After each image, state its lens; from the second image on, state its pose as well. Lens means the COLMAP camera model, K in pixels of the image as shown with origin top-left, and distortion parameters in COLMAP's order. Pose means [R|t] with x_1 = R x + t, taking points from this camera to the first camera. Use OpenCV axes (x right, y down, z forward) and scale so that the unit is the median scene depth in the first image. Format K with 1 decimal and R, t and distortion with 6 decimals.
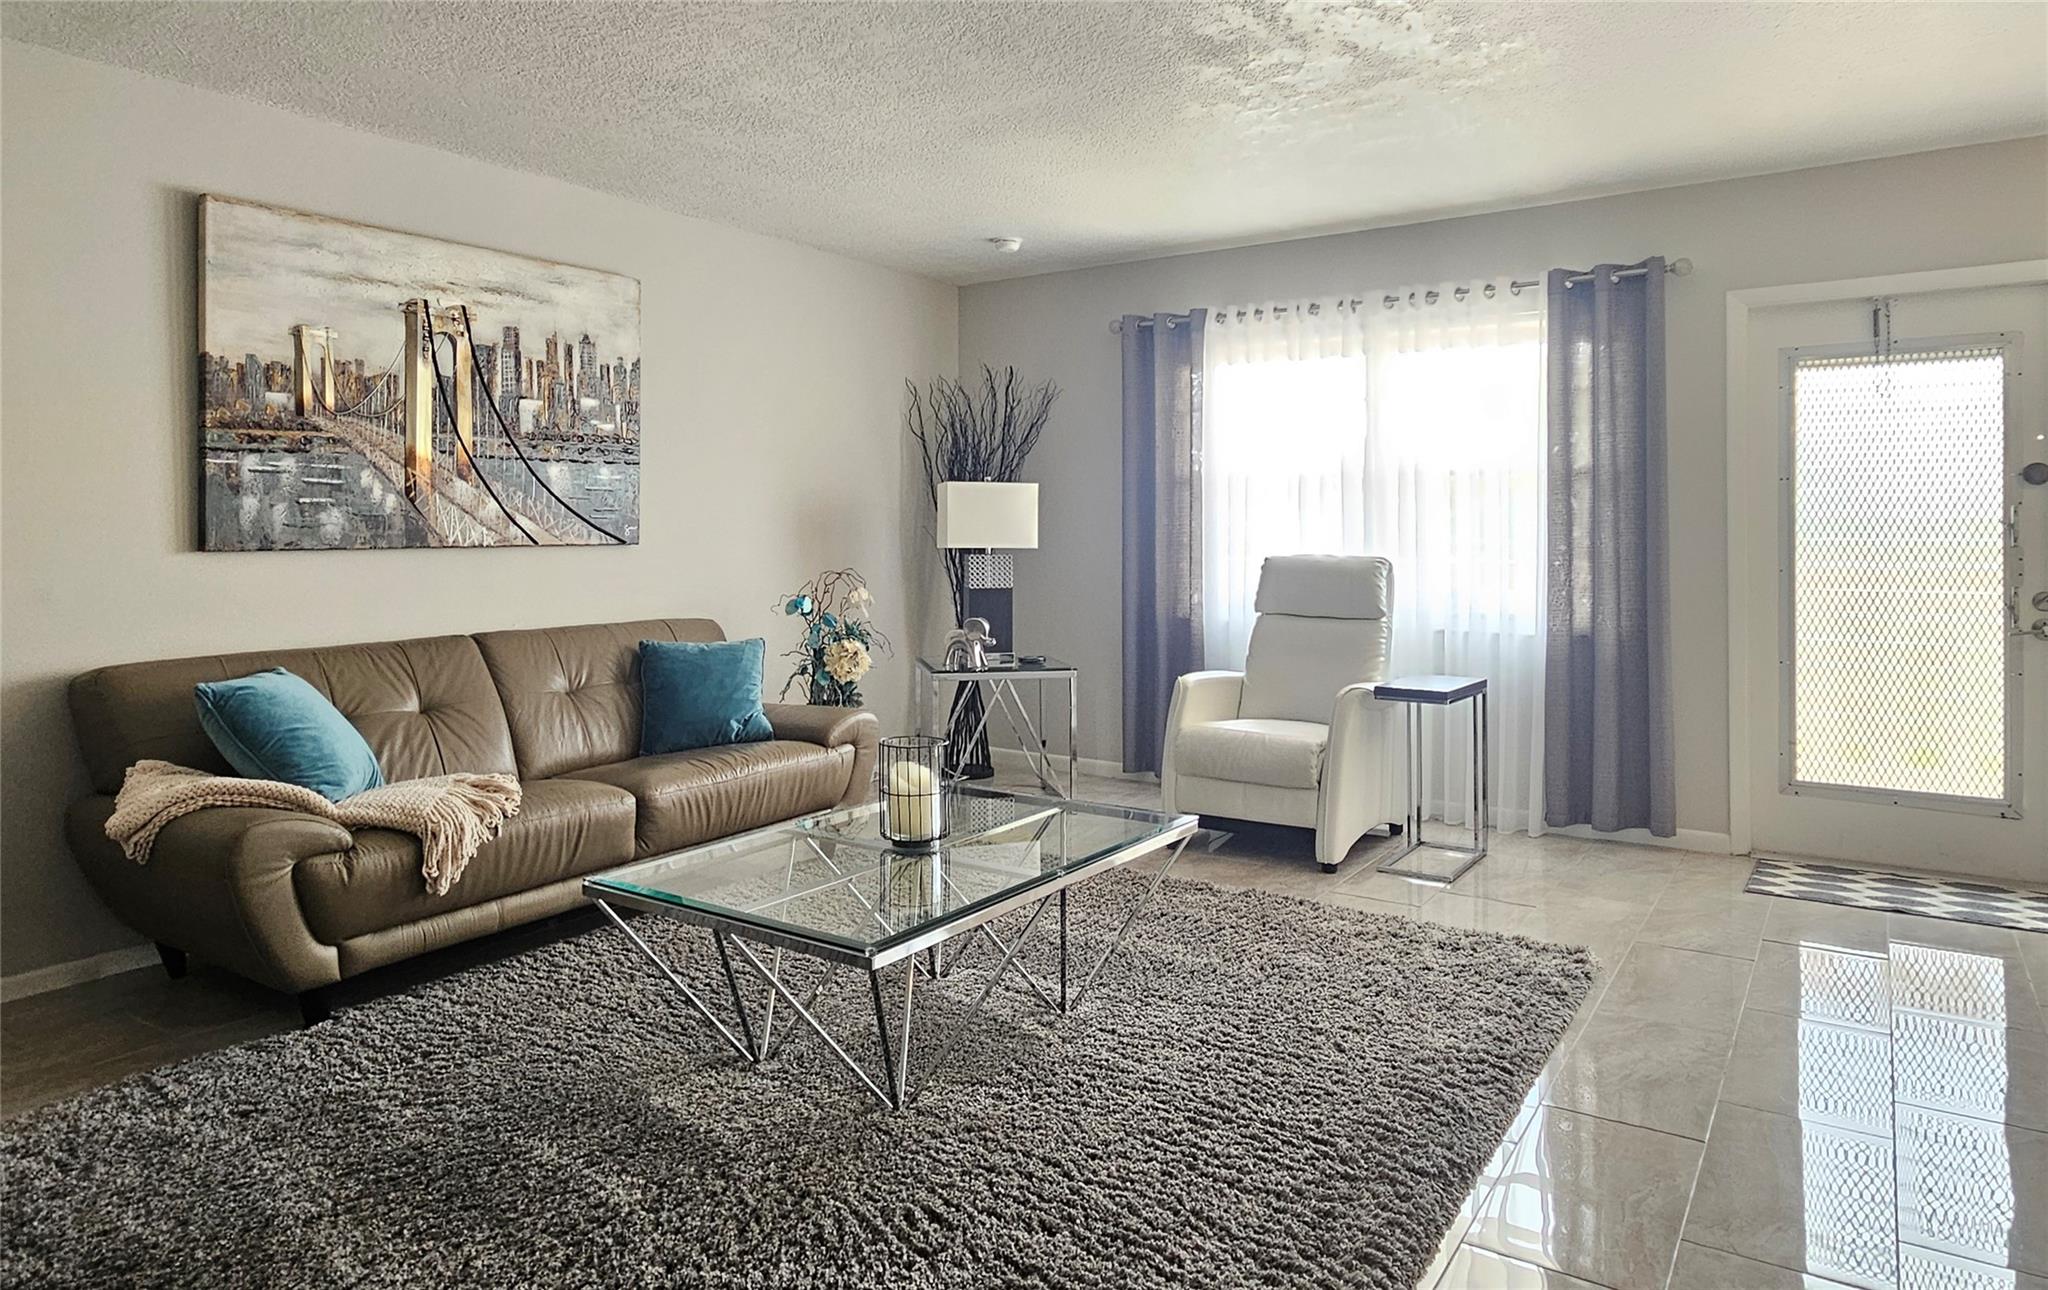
lens RADIAL K [[1236.0, 0, 1145.1], [0, 1236.0, 547.7], [0, 0, 1]] dist [-0.027519, -0.001745]
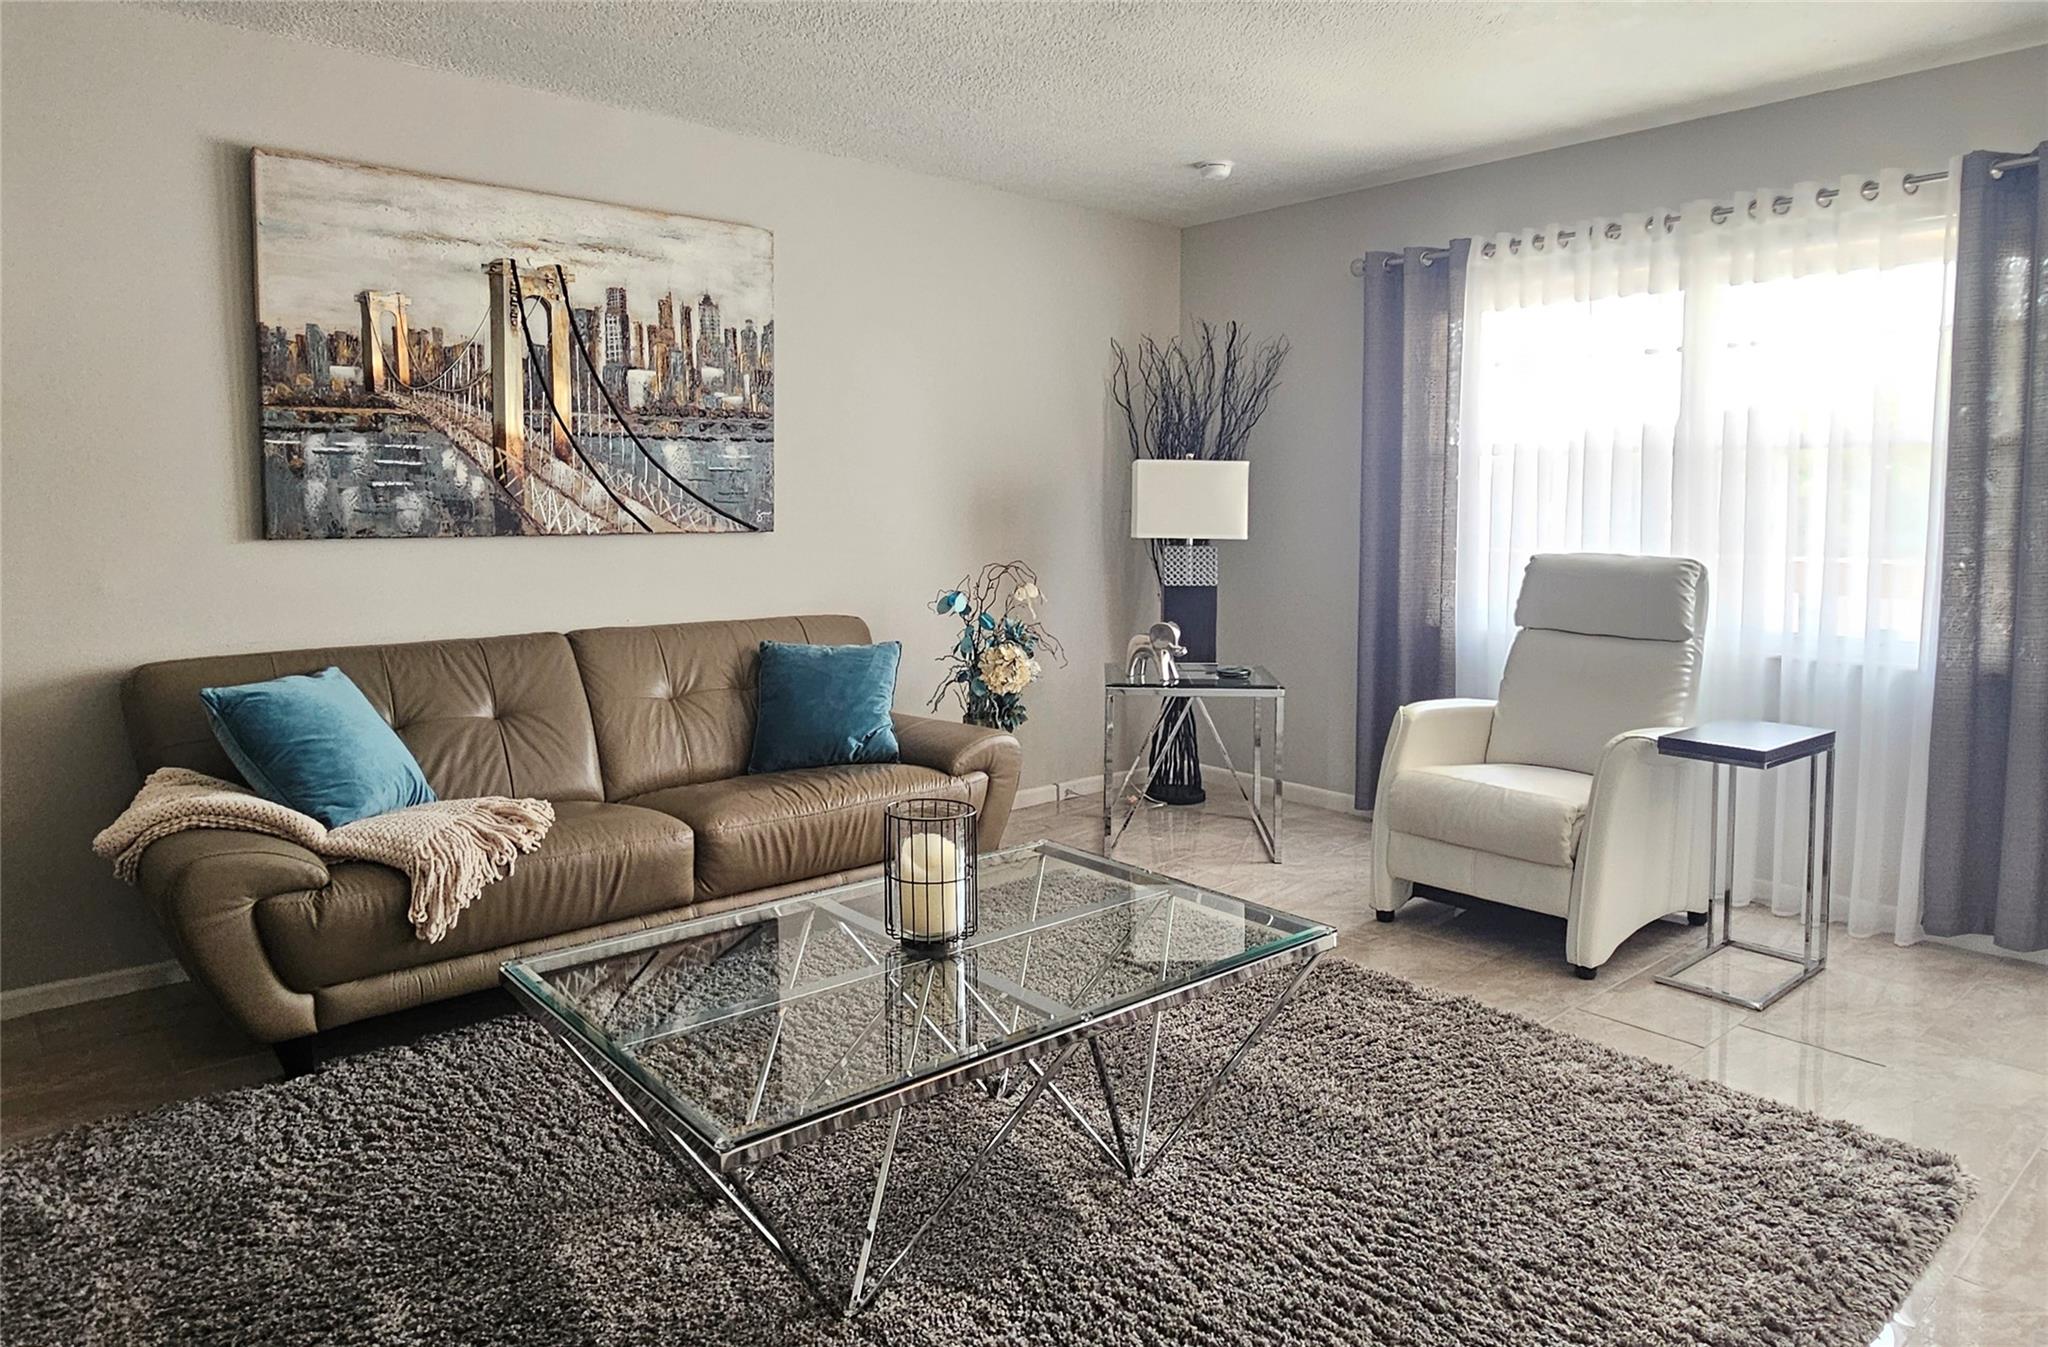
lens RADIAL K [[1275.3, 0, 1107.3], [0, 1275.3, 599.6], [0, 0, 1]] dist [-0.009914, -0.005170]
pose [[0.957748, 0.028840, -0.286158, 0.103878], [-0.011755, 0.998054, 0.061245, -0.015731], [0.287368, -0.055293, 0.956223, 0.219293]]
